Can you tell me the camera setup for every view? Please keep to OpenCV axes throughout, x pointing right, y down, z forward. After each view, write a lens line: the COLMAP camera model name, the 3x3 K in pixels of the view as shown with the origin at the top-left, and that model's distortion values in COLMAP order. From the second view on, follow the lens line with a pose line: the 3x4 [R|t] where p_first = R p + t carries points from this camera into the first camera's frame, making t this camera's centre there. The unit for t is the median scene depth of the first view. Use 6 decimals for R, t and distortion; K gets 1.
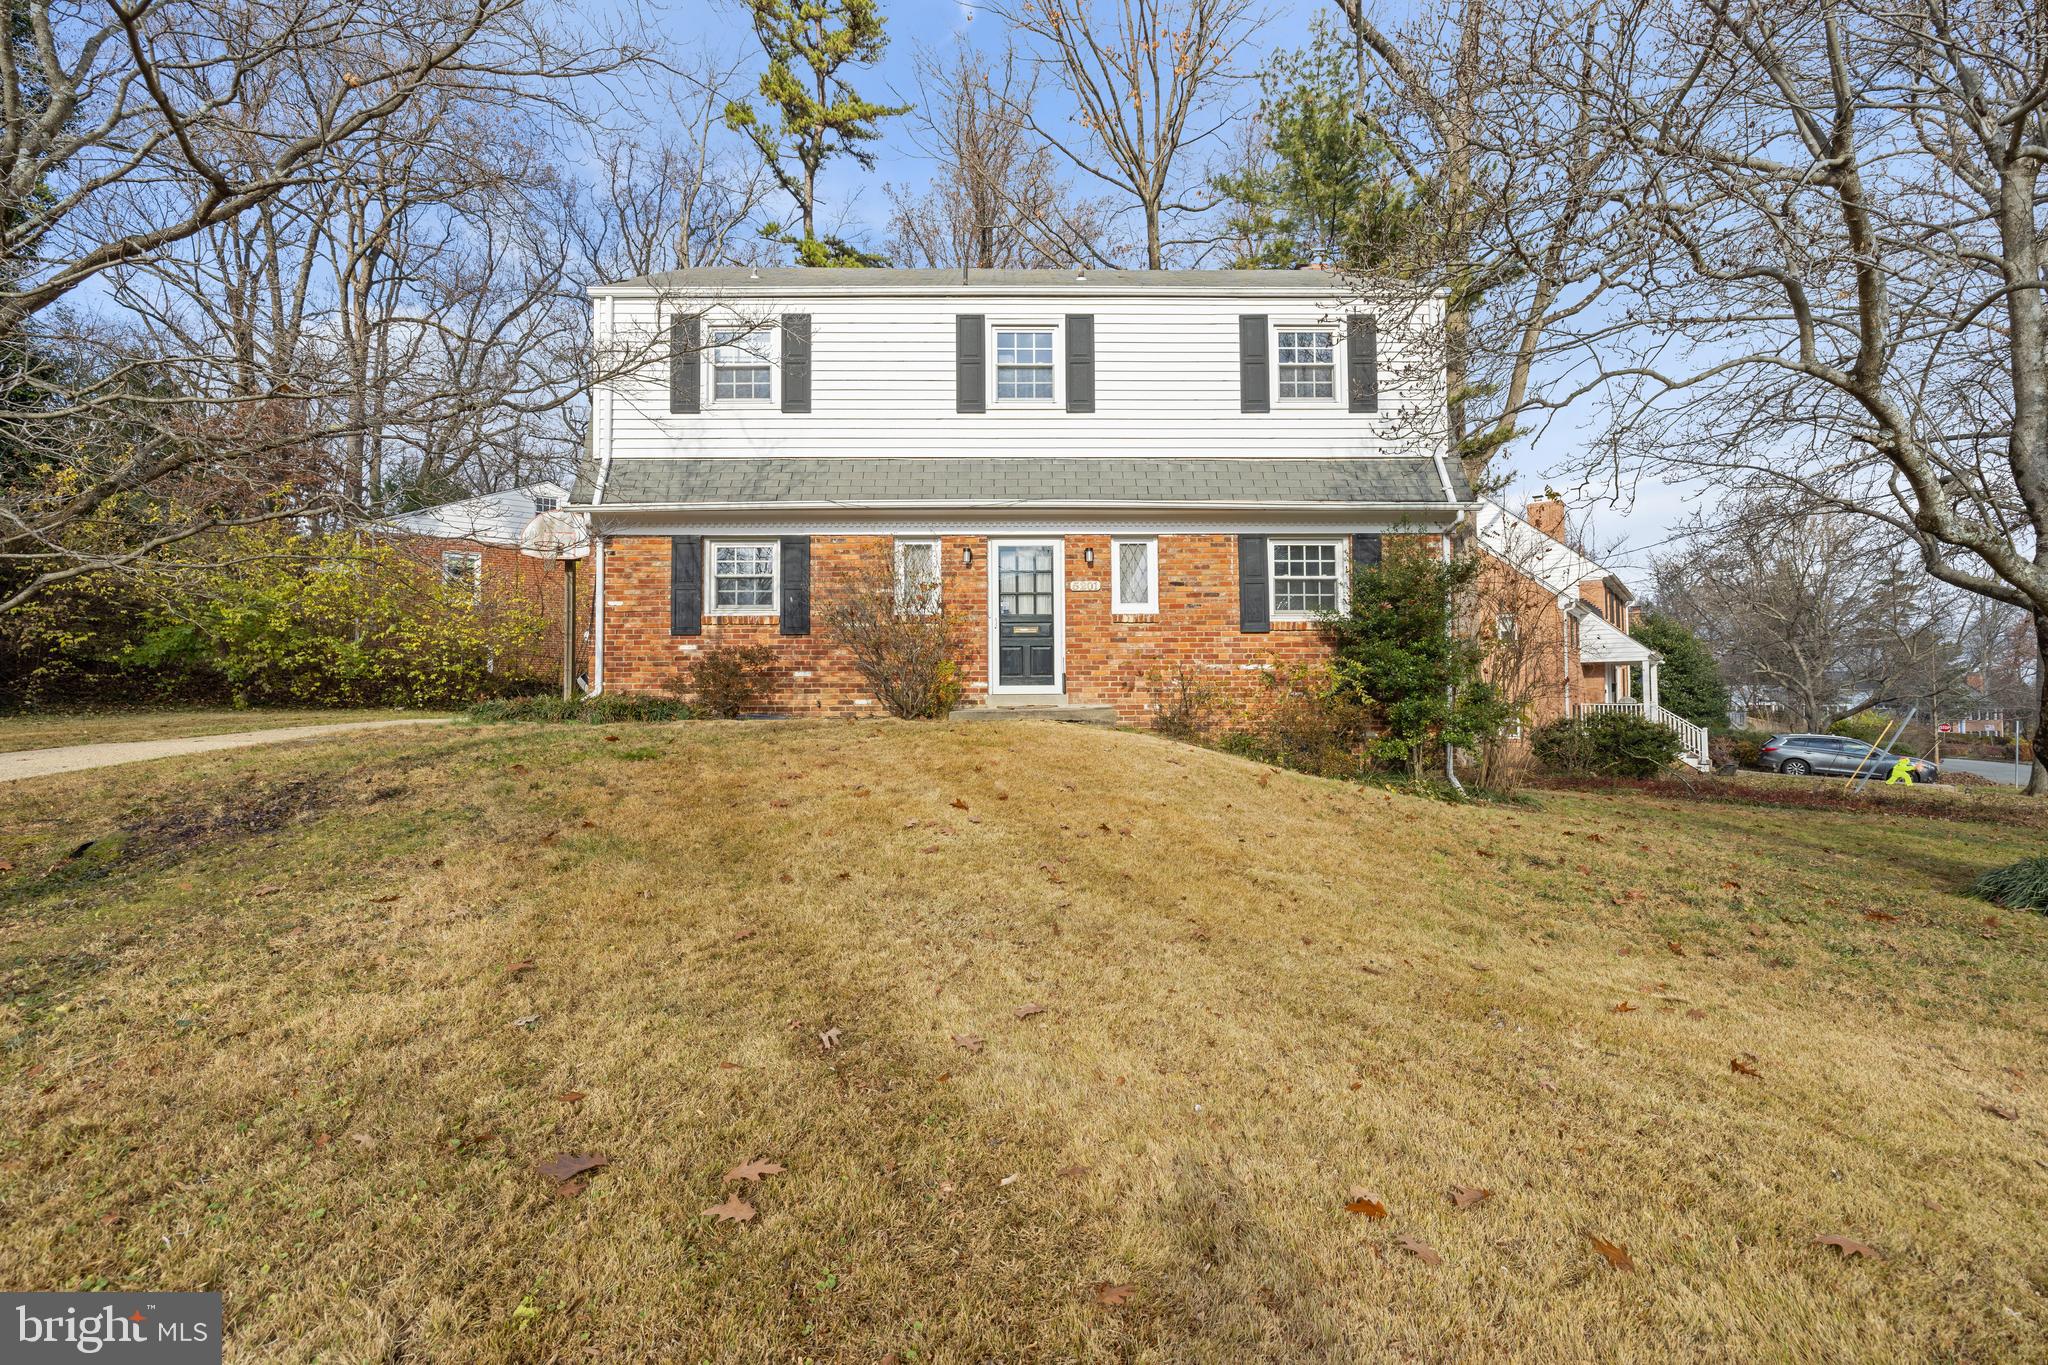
lens RADIAL K [[876.0, 0, 1022.2], [0, 876.0, 677.6], [0, 0, 1]] dist [-0.001889, -0.000010]
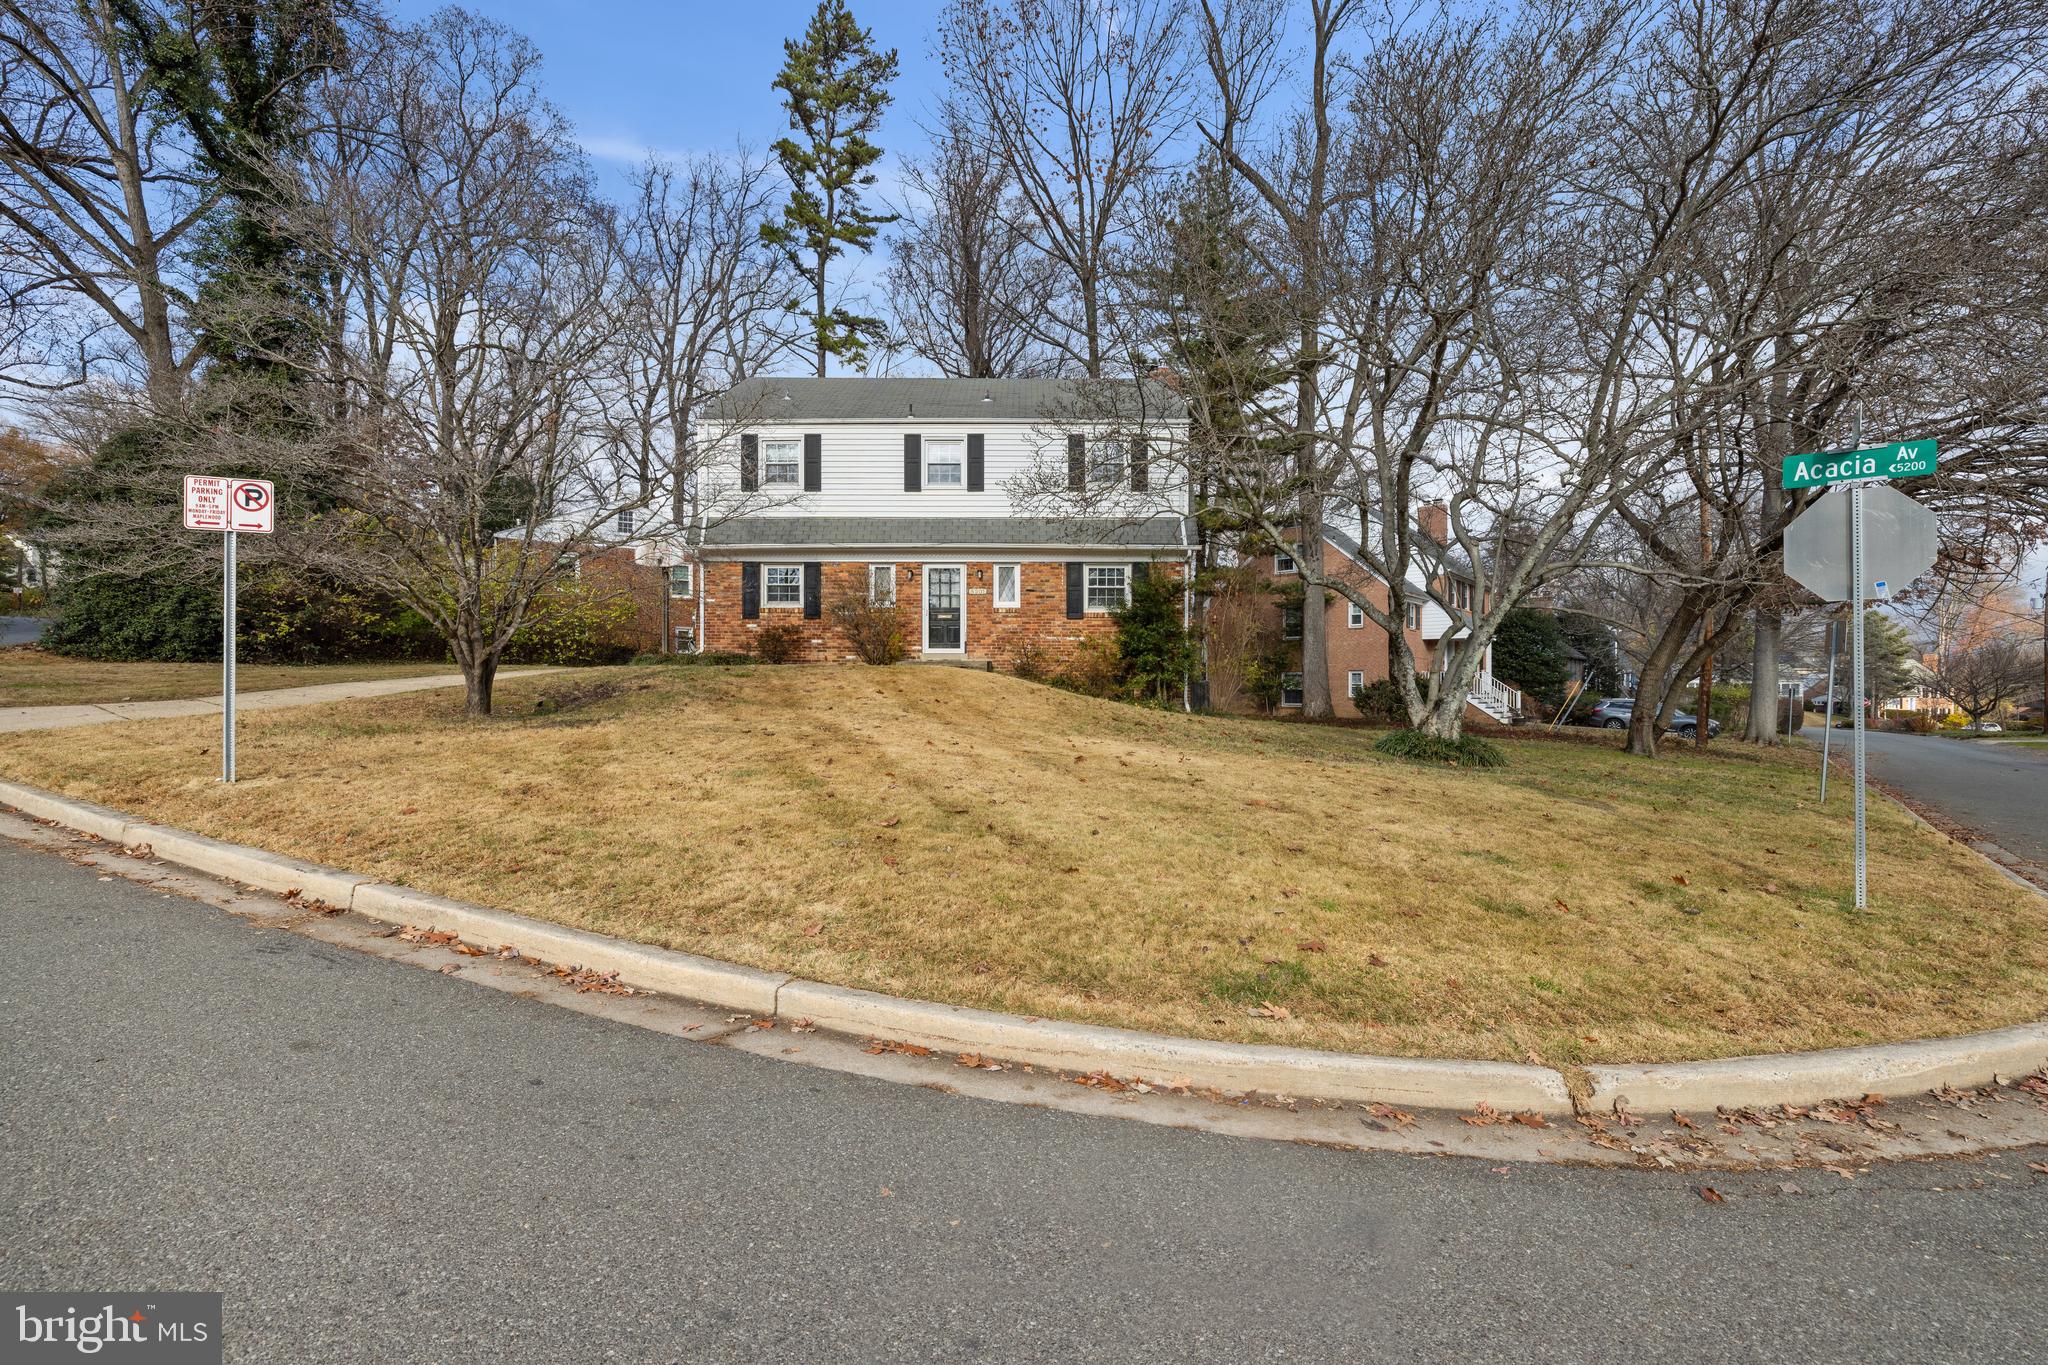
lens RADIAL K [[876.0, 0, 1027.0], [0, 876.0, 682.6], [0, 0, 1]] dist [-0.001889, -0.000010]
pose [[0.999912, 0.006272, -0.011668, 0.191053], [-0.005873, 0.999406, 0.033962, 0.017297], [0.011874, -0.033891, 0.999355, -0.749081]]
